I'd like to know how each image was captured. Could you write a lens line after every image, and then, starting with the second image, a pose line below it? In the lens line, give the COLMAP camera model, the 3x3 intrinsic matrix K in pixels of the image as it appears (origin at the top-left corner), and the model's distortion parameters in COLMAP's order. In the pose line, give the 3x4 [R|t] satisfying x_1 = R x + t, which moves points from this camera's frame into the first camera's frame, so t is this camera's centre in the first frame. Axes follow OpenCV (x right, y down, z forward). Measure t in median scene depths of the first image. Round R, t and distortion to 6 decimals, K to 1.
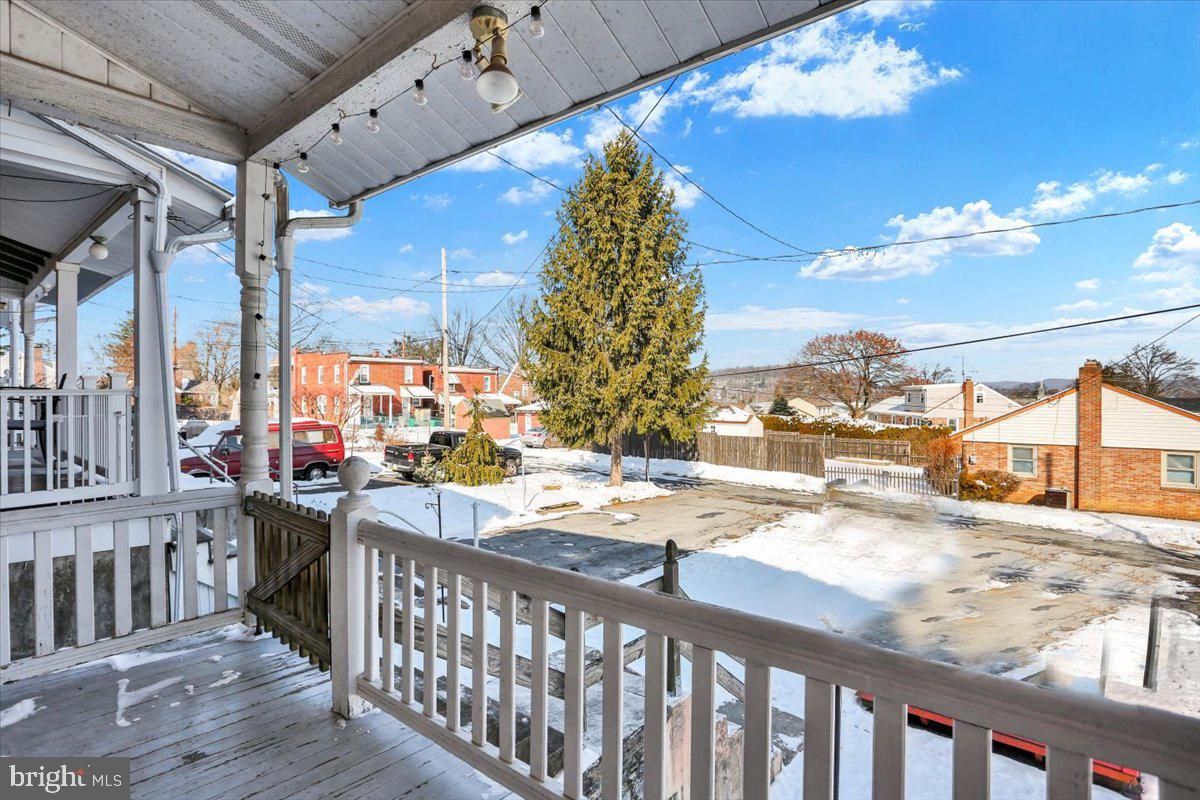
lens RADIAL K [[609.0, 0, 583.7], [0, 609.0, 396.2], [0, 0, 1]] dist [-0.066876, 0.033997]
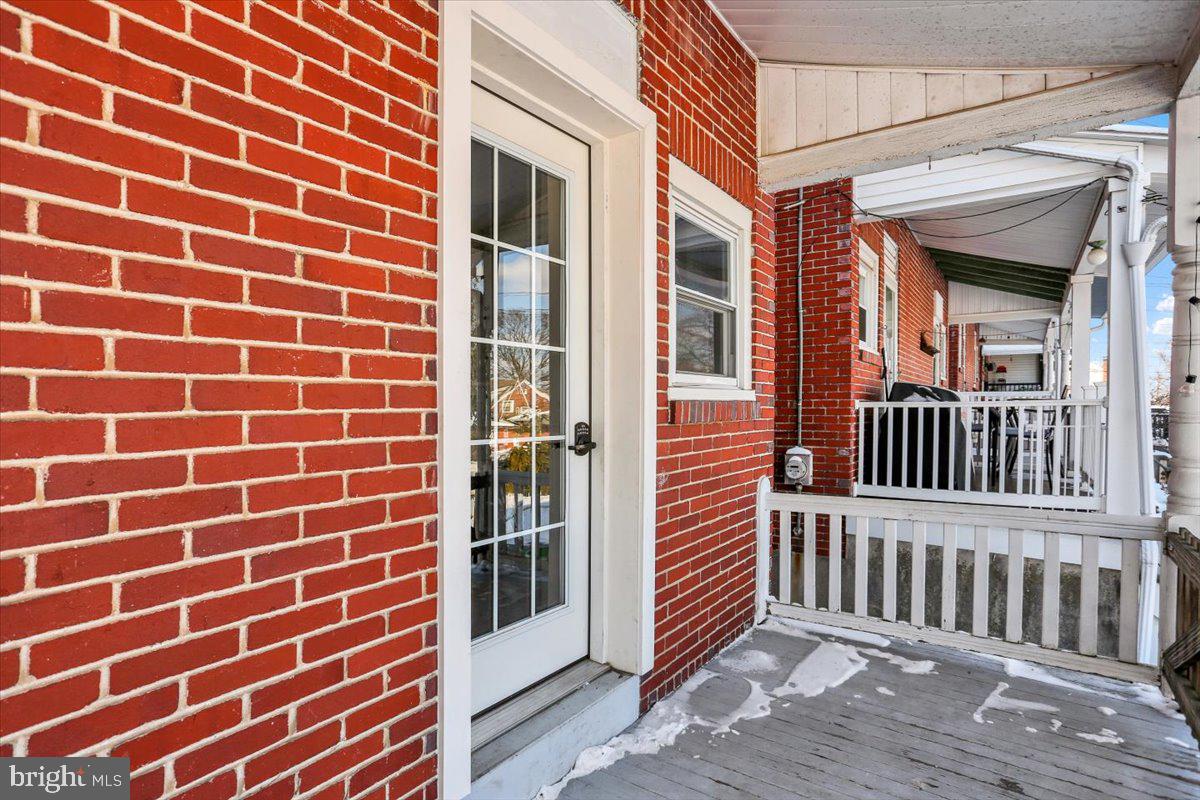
lens RADIAL K [[604.9, 0, 602.6], [0, 604.9, 426.8], [0, 0, 1]] dist [-0.003834, 0.000460]
pose [[0.104081, 0.029979, -0.994117, 0.148899], [-0.000103, 0.999546, 0.030132, 0.004677], [0.994569, -0.003033, 0.104037, 0.172457]]
